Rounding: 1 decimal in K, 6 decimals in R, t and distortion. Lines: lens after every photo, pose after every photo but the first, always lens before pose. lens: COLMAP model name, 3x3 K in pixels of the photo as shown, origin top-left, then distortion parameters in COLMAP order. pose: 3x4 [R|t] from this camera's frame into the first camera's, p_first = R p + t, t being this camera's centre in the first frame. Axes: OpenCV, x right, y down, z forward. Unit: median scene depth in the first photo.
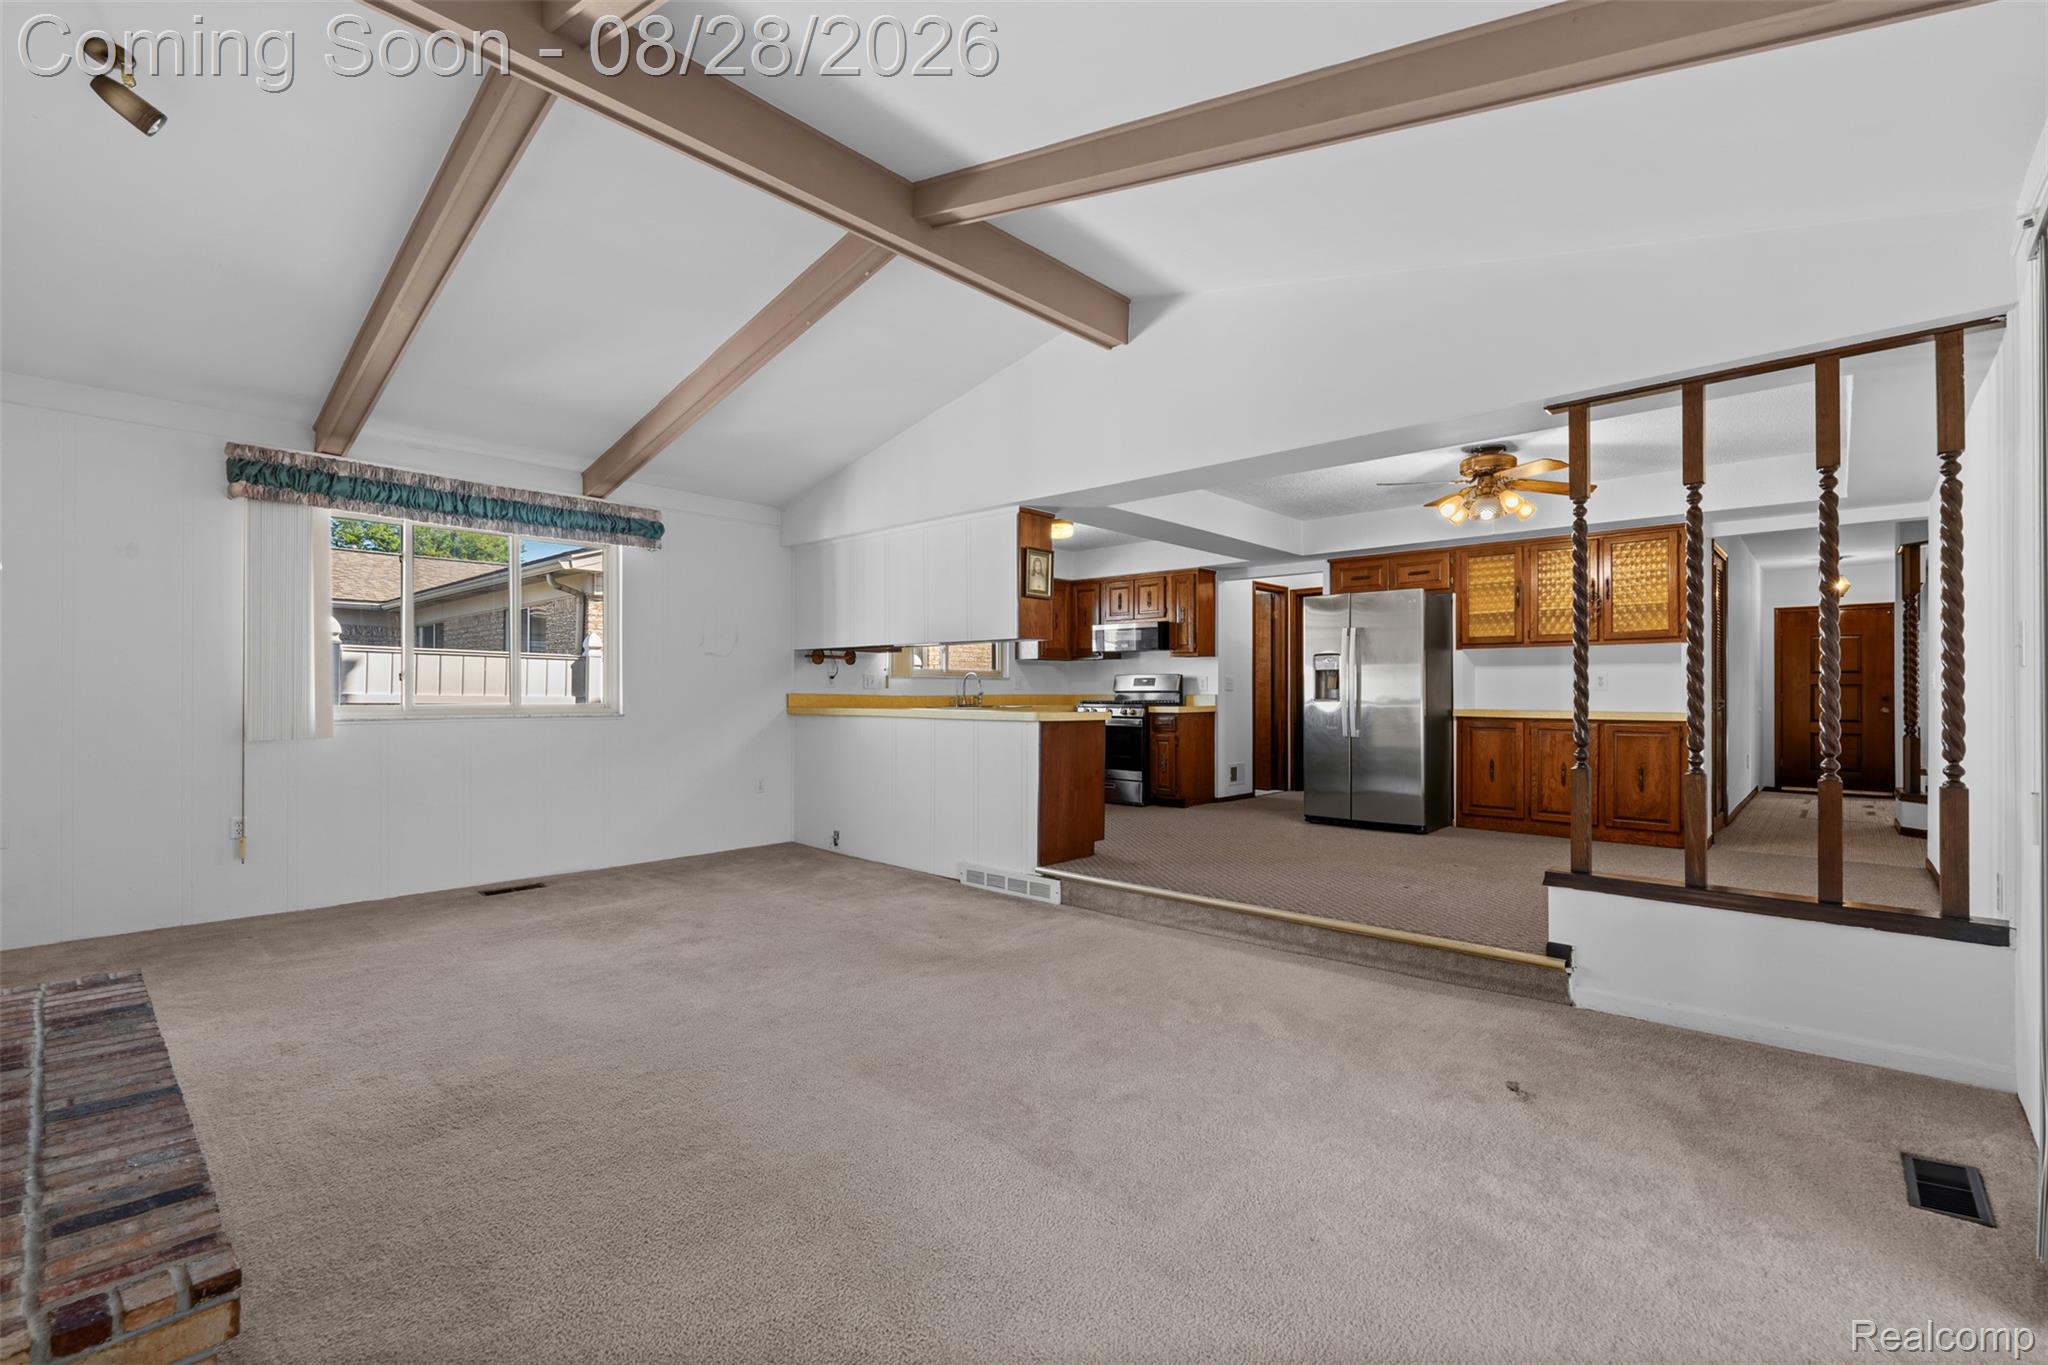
lens RADIAL K [[906.3, 0, 1013.4], [0, 906.3, 686.0], [0, 0, 1]] dist [-0.002445, -0.001073]
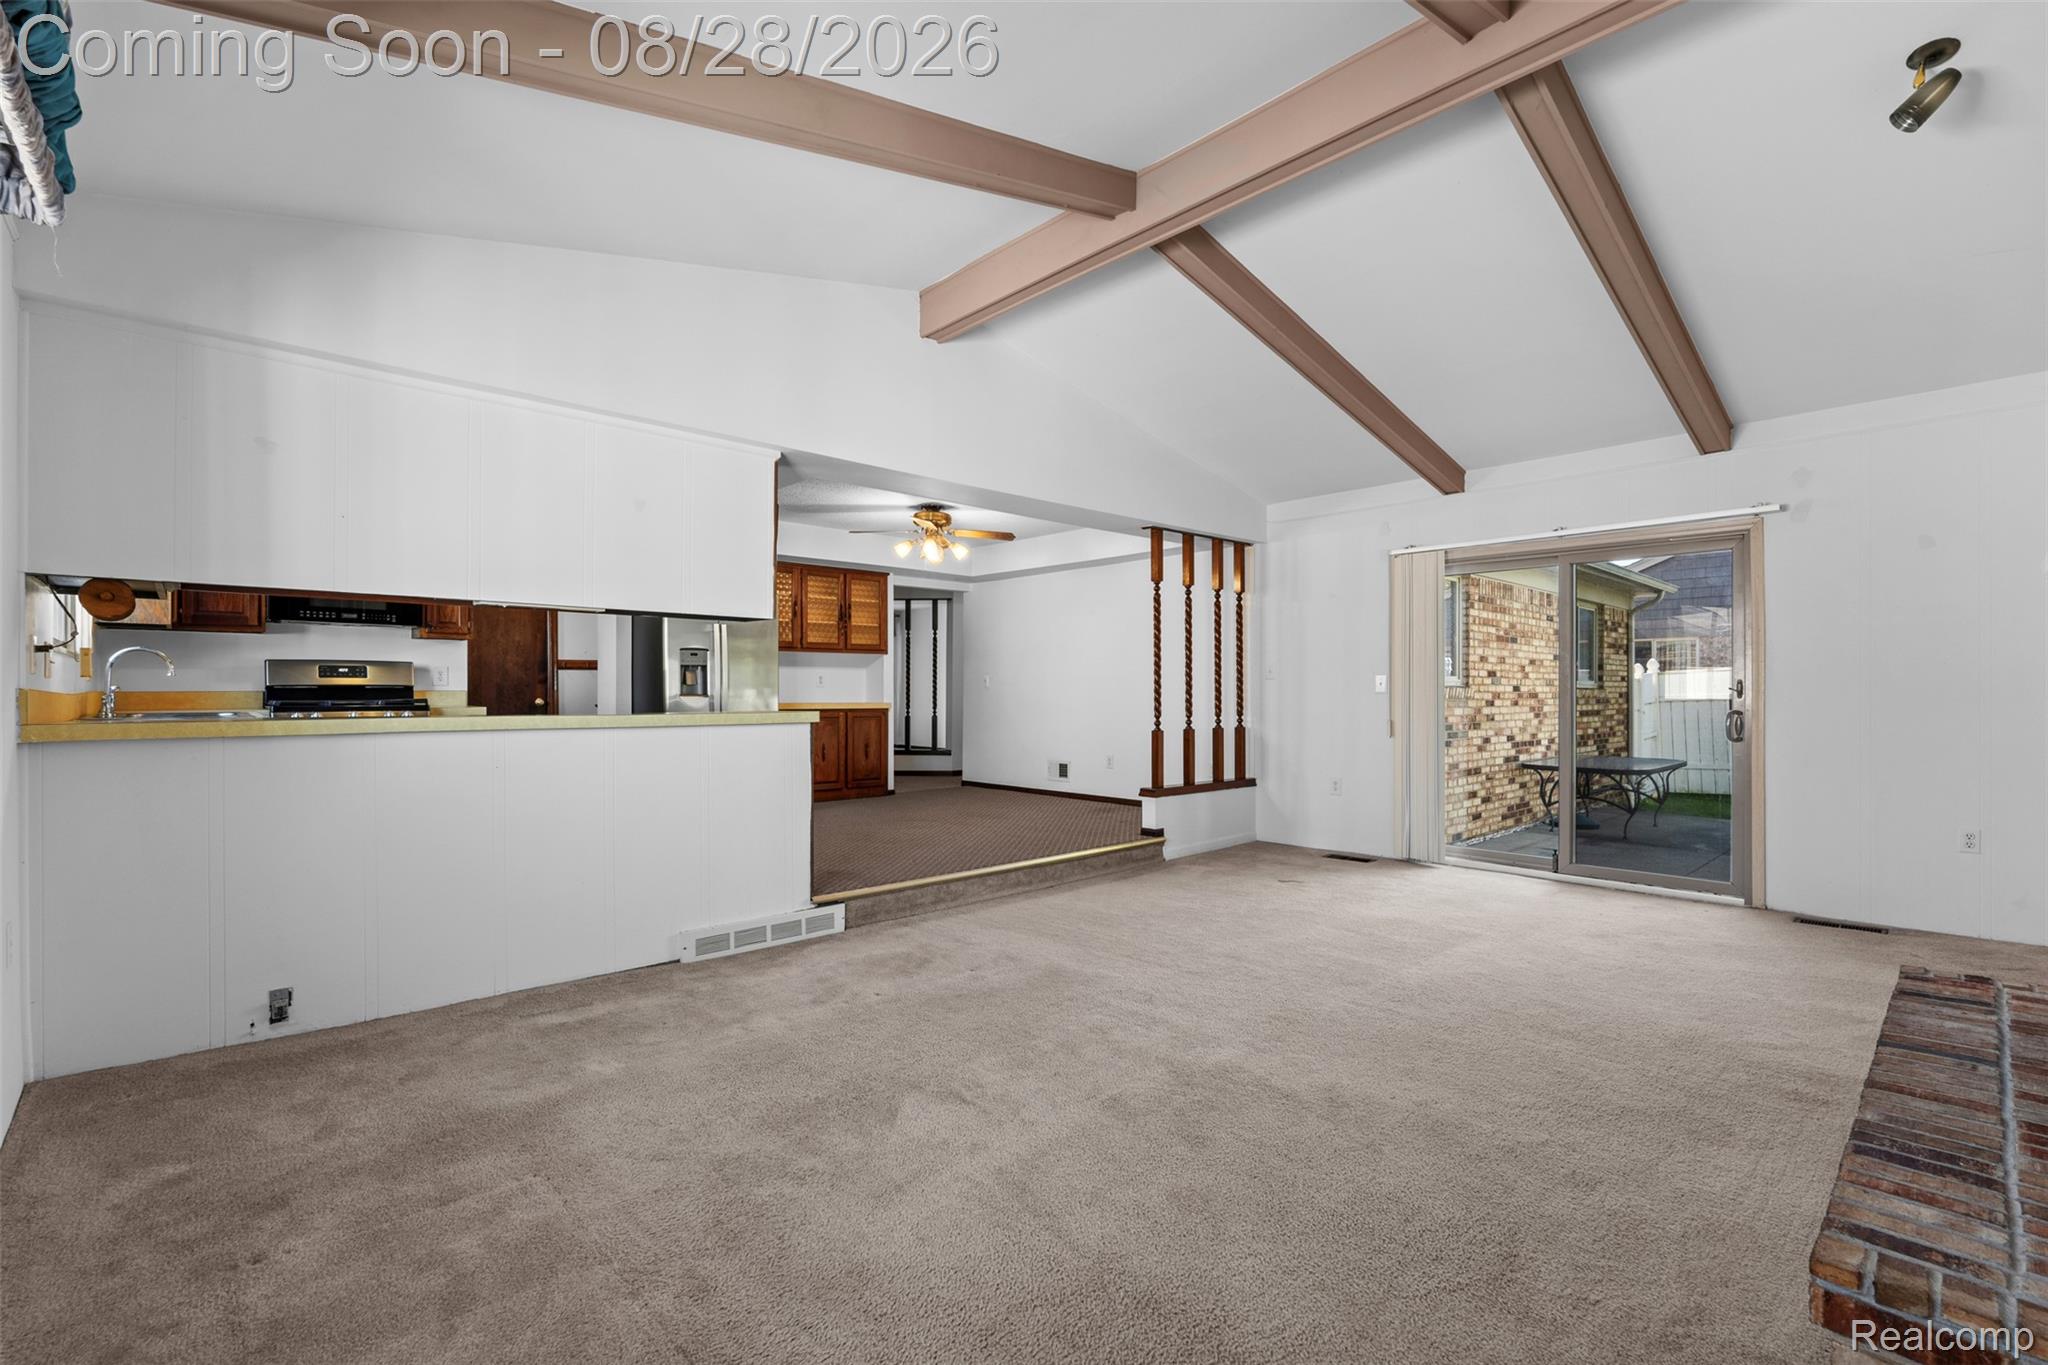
lens RADIAL K [[906.8, 0, 1021.9], [0, 906.8, 704.3], [0, 0, 1]] dist [-0.003651, -0.000824]
pose [[0.074491, -0.017547, 0.997067, -0.526260], [-0.007788, 0.999804, 0.018177, 0.003373], [-0.997191, -0.009119, 0.074340, 0.499387]]
